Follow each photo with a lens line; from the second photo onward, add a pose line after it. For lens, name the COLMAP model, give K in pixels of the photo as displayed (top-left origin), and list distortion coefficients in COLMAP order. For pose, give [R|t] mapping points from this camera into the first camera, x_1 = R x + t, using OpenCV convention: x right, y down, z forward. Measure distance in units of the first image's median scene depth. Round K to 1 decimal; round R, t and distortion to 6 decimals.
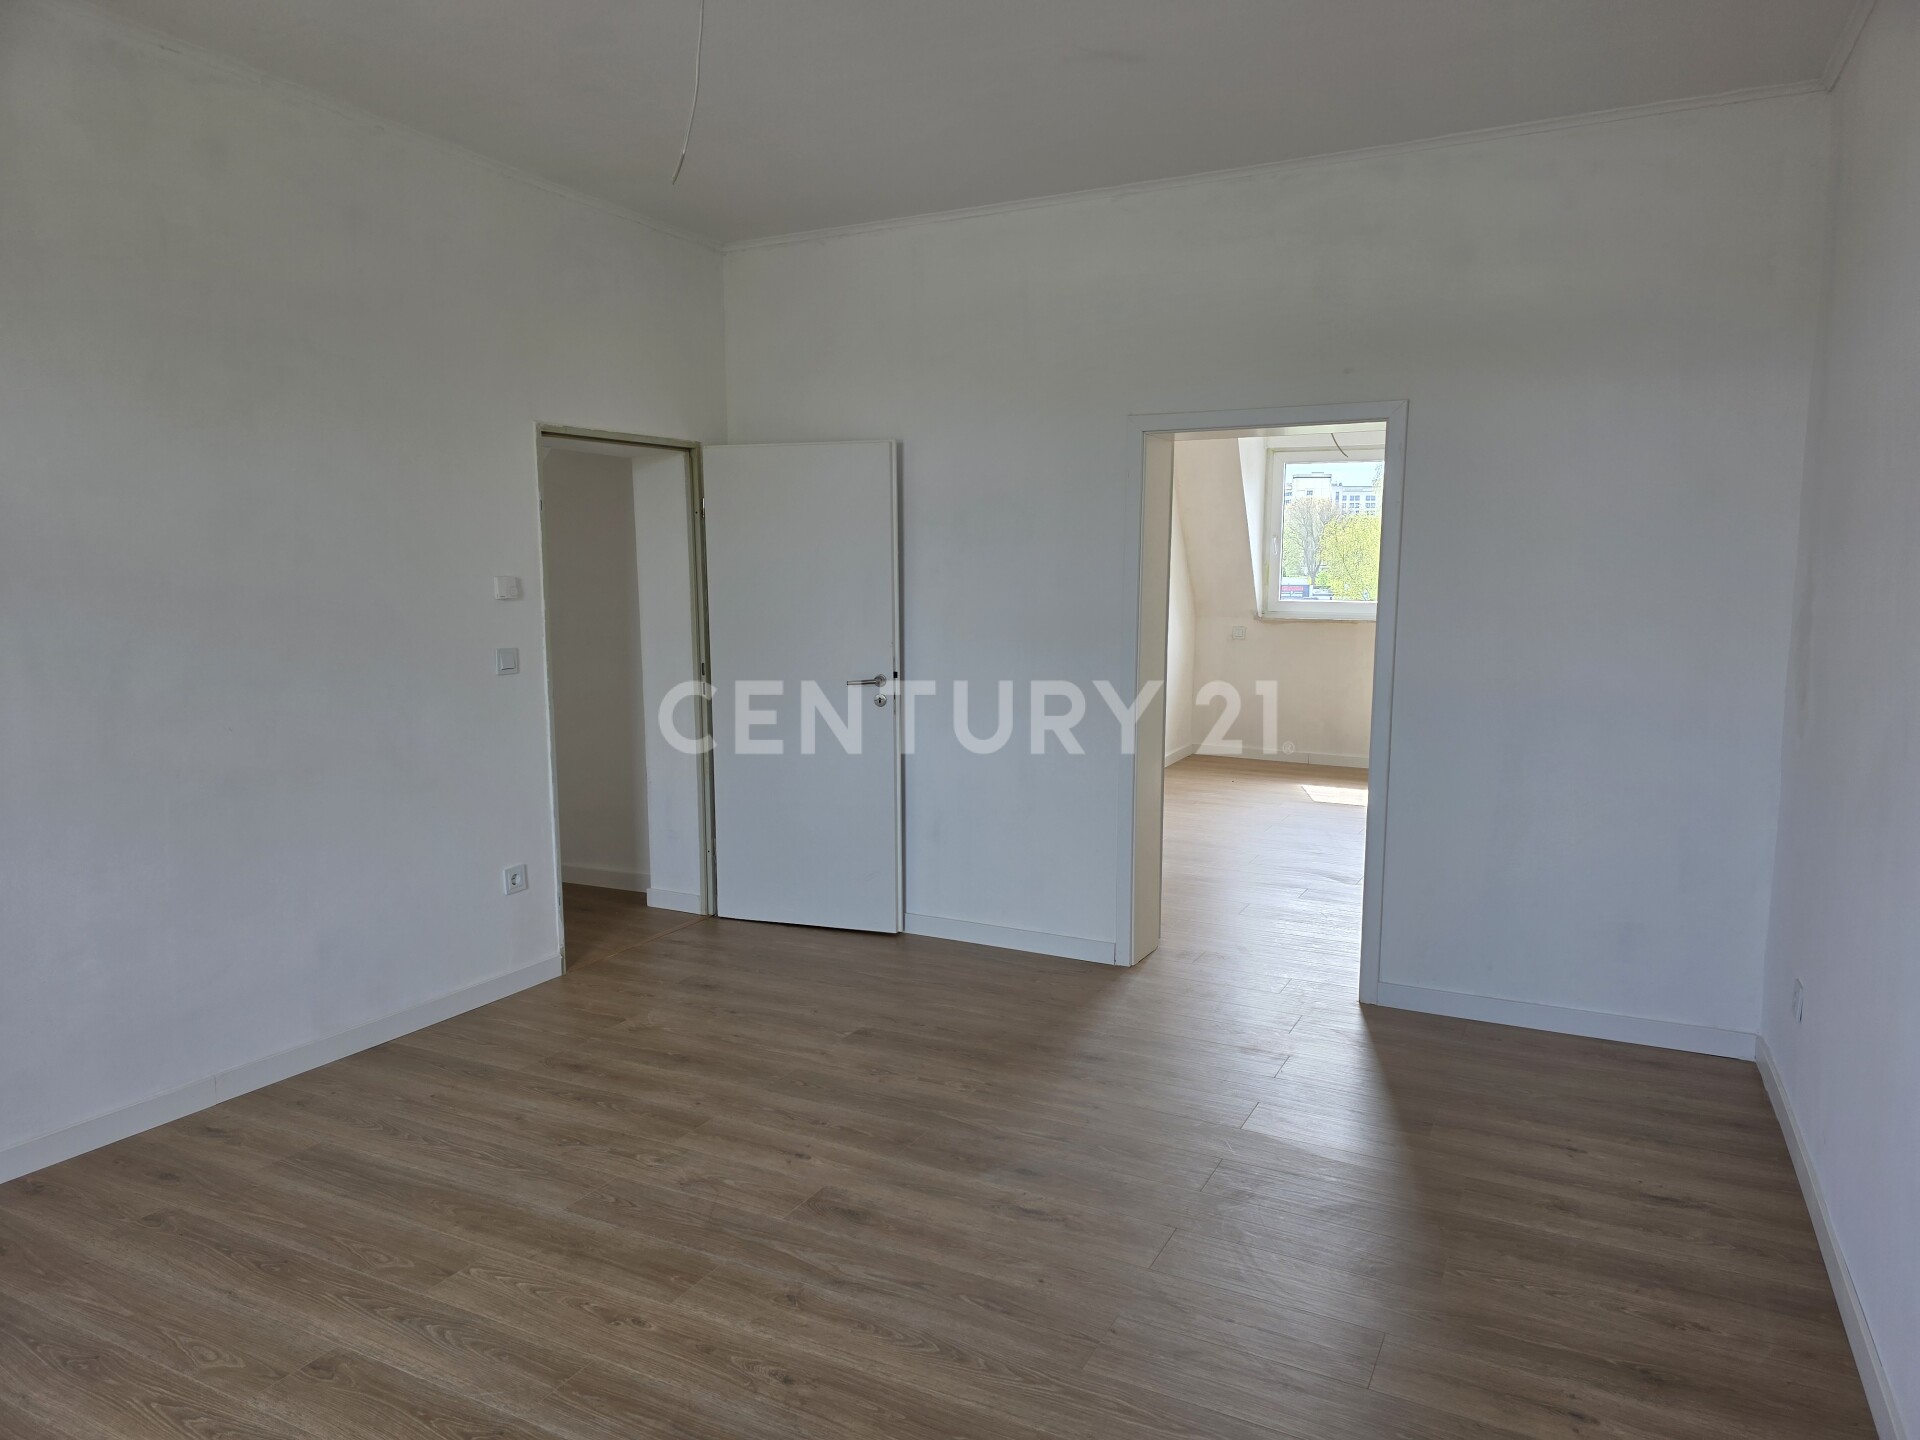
lens RADIAL K [[1281.6, 0, 961.8], [0, 1281.6, 719.3], [0, 0, 1]] dist [0.009262, 0.001826]
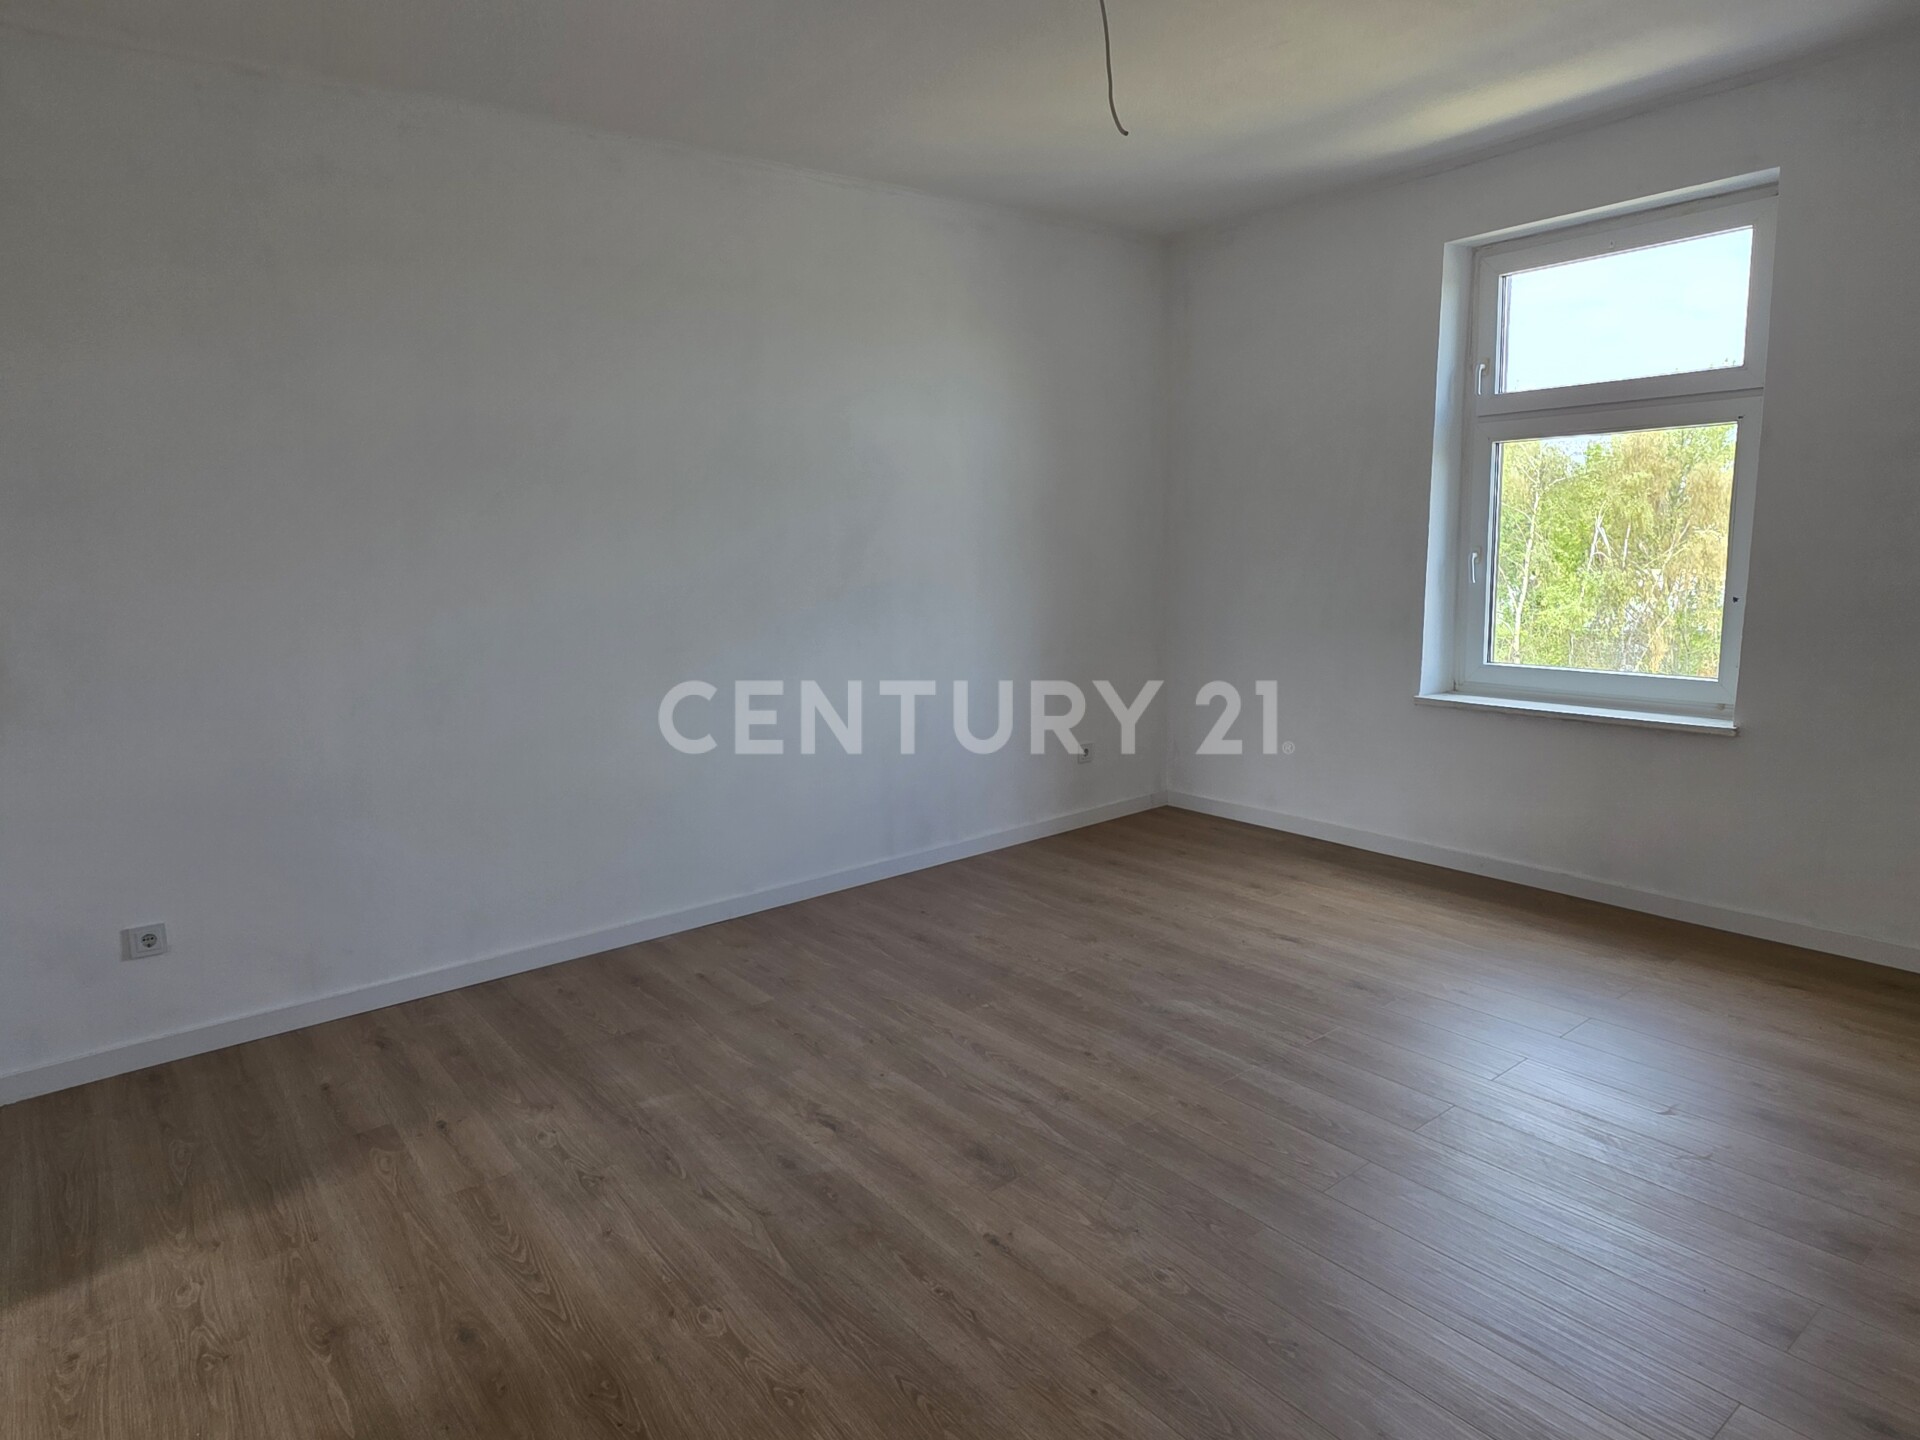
lens RADIAL K [[1118.6, 0, 959.4], [0, 1118.6, 716.2], [0, 0, 1]] dist [-0.001524, -0.000154]
pose [[-0.906789, -0.053147, 0.418222, -0.419237], [0.073105, 0.957170, 0.280144, -0.206327], [-0.415198, 0.284606, -0.864066, 1.647772]]
